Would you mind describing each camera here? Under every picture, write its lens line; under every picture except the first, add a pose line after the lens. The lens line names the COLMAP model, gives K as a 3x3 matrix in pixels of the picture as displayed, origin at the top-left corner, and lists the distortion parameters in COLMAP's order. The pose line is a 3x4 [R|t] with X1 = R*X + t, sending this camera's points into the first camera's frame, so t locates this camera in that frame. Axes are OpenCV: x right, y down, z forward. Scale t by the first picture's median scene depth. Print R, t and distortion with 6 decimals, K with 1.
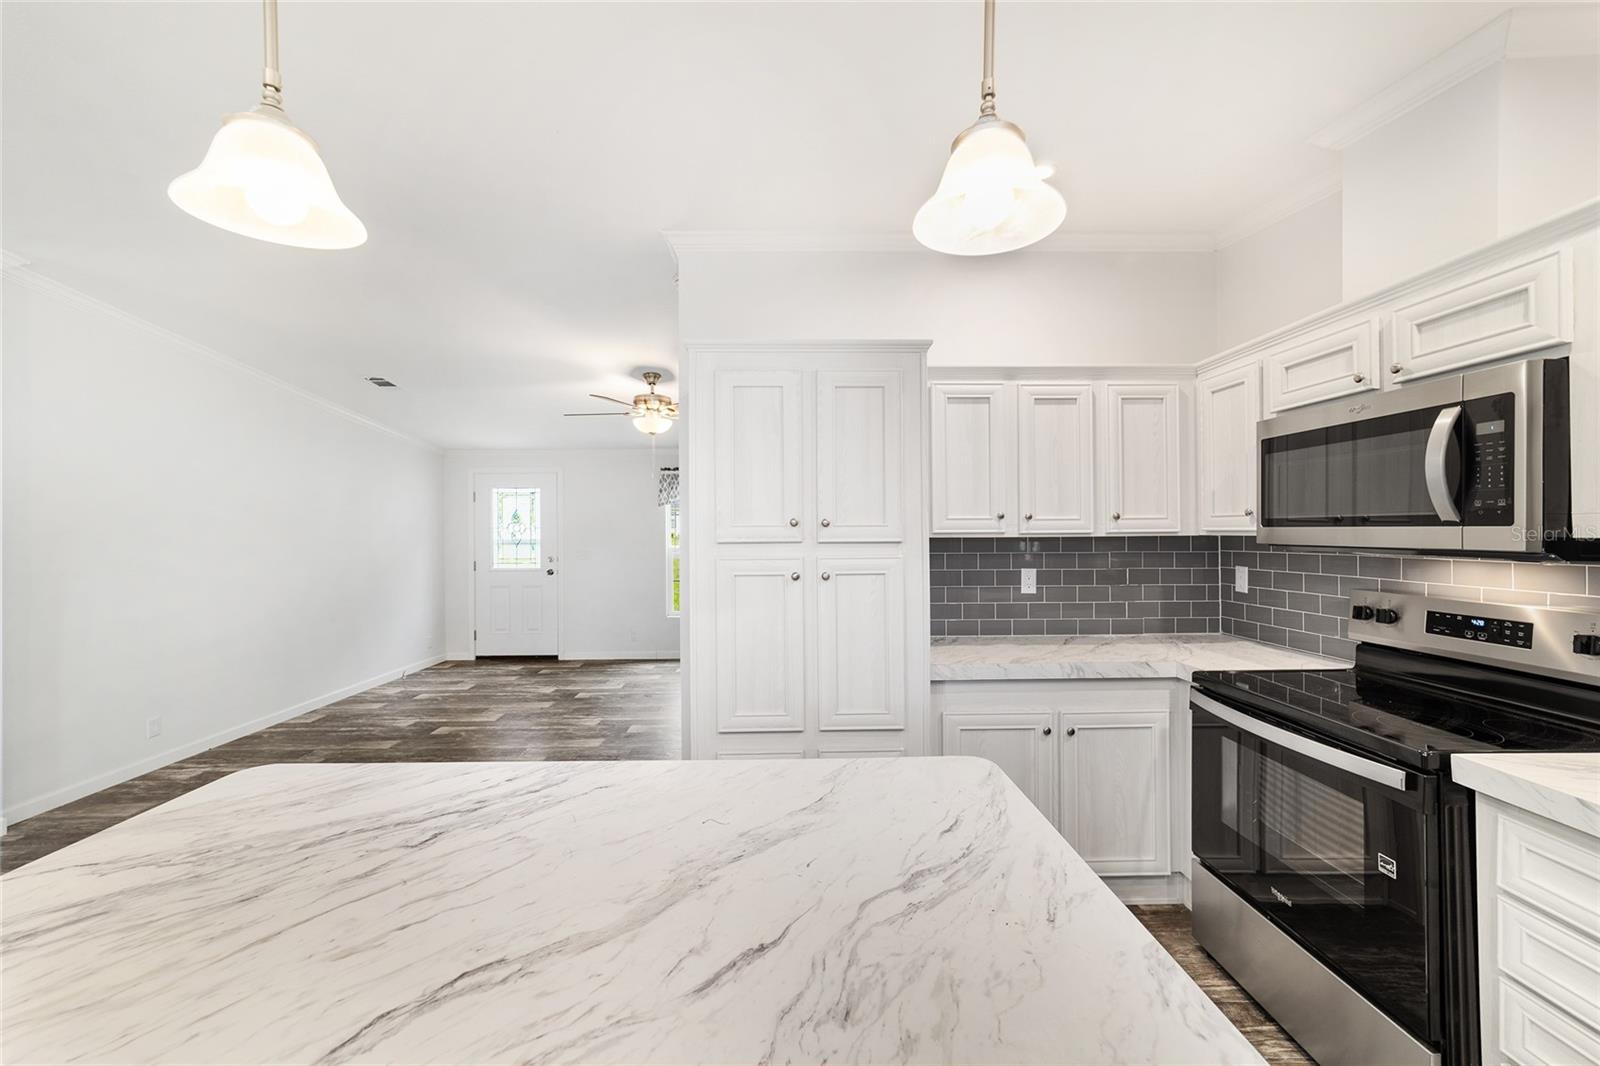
lens RADIAL K [[616.3, 0, 798.7], [0, 616.3, 530.1], [0, 0, 1]] dist [-0.018097, 0.008750]
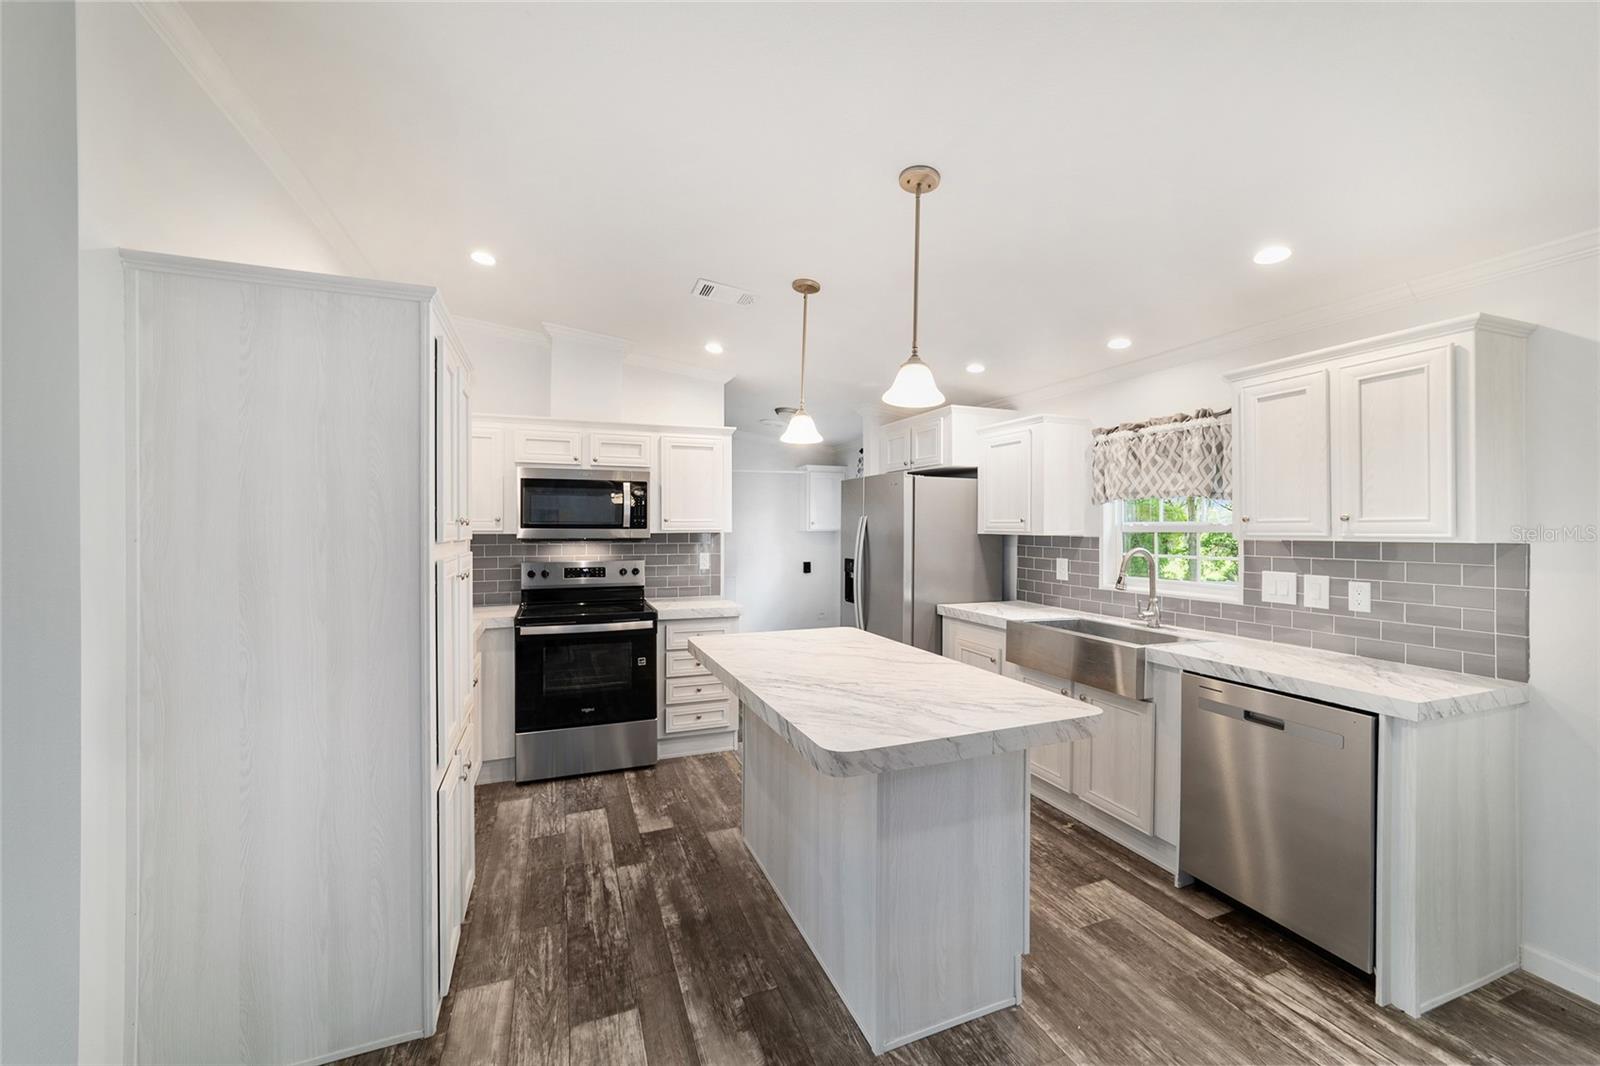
lens RADIAL K [[616.3, 0, 798.7], [0, 616.3, 530.1], [0, 0, 1]] dist [-0.018097, 0.008750]
pose [[-0.352180, 0.004774, 0.935920, -2.514361], [0.002066, 0.999989, -0.004323, 0.018003], [-0.935930, 0.000411, -0.352186, 1.928304]]
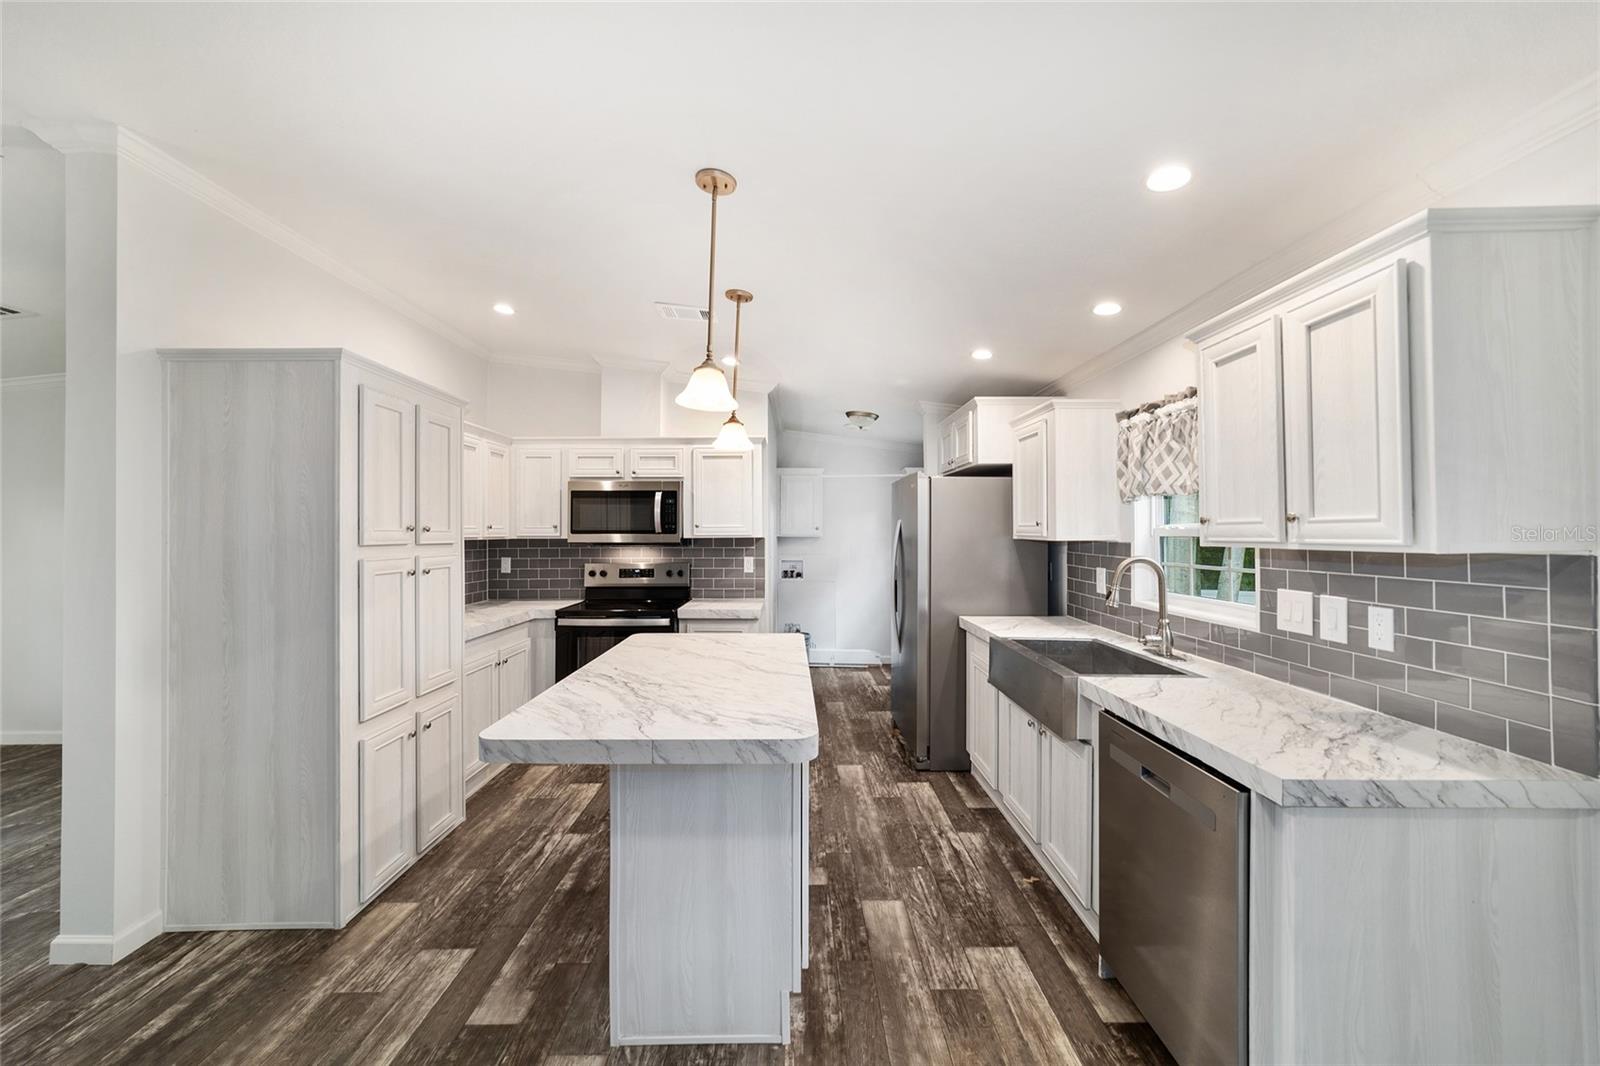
lens RADIAL K [[616.3, 0, 798.7], [0, 616.3, 530.1], [0, 0, 1]] dist [-0.018097, 0.008750]
pose [[0.007421, 0.012483, 0.999895, -2.766373], [0.002300, 0.999919, -0.012500, 0.019003], [-0.999970, 0.002392, 0.007392, 0.520020]]
